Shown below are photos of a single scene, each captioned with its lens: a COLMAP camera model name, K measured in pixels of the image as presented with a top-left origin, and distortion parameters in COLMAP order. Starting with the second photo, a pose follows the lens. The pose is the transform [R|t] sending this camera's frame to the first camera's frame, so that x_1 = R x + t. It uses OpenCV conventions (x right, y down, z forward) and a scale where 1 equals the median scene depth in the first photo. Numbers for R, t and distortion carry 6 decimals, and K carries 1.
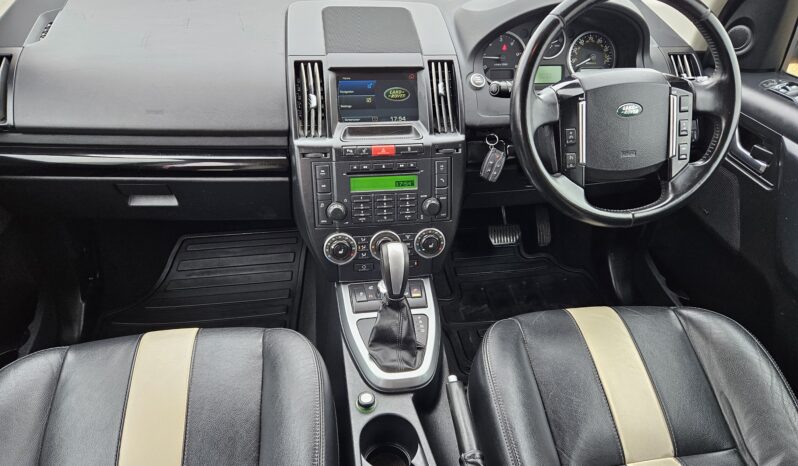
lens RADIAL K [[542.6, 0, 407.5], [0, 542.6, 234.9], [0, 0, 1]] dist [0.064756, -0.059588]
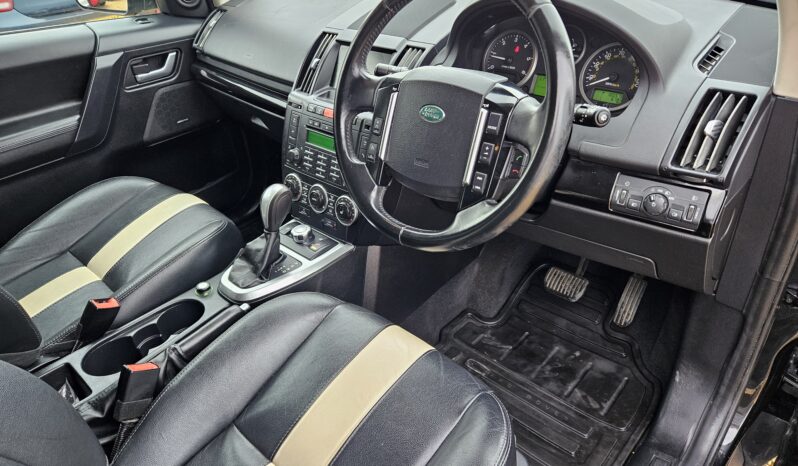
lens RADIAL K [[542.6, 0, 404.7], [0, 542.6, 224.8], [0, 0, 1]] dist [0.064756, -0.059588]
pose [[0.614083, 0.343652, -0.710496, 0.903626], [-0.382417, 0.917050, 0.113035, -0.127905], [0.690405, 0.202293, 0.694563, 0.361438]]
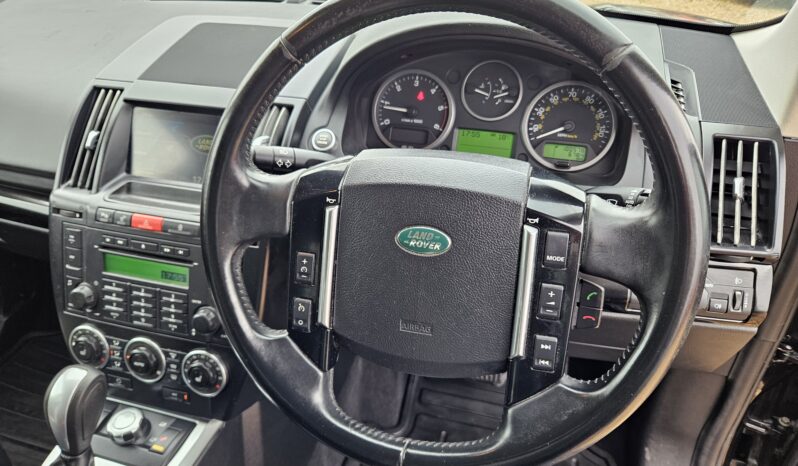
lens RADIAL K [[542.6, 0, 395.1], [0, 542.6, 229.4], [0, 0, 1]] dist [0.064756, -0.059588]
pose [[0.897889, 0.183007, -0.400380, 0.494412], [-0.212345, 0.976742, -0.029752, -0.188429], [0.385622, 0.111733, 0.915866, 0.483336]]
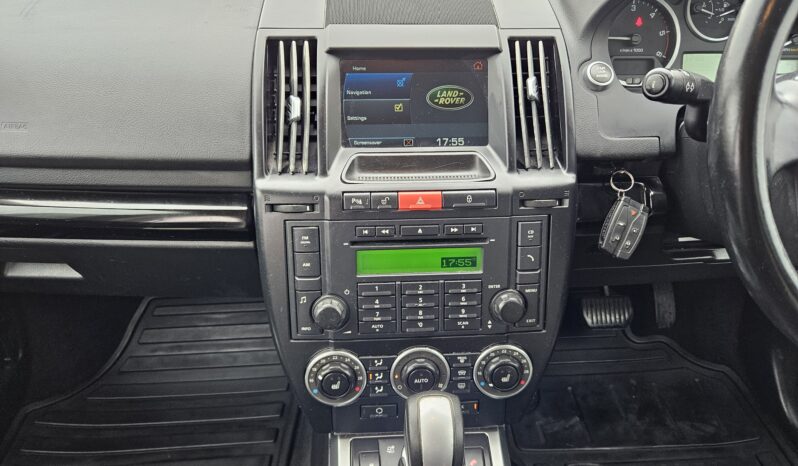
lens RADIAL K [[542.6, 0, 404.3], [0, 542.6, 224.1], [0, 0, 1]] dist [0.064756, -0.059588]
pose [[0.994268, 0.030057, -0.102608, -0.004772], [-0.034780, 0.998401, -0.044556, -0.106382], [0.101105, 0.047869, 0.993723, 0.461609]]
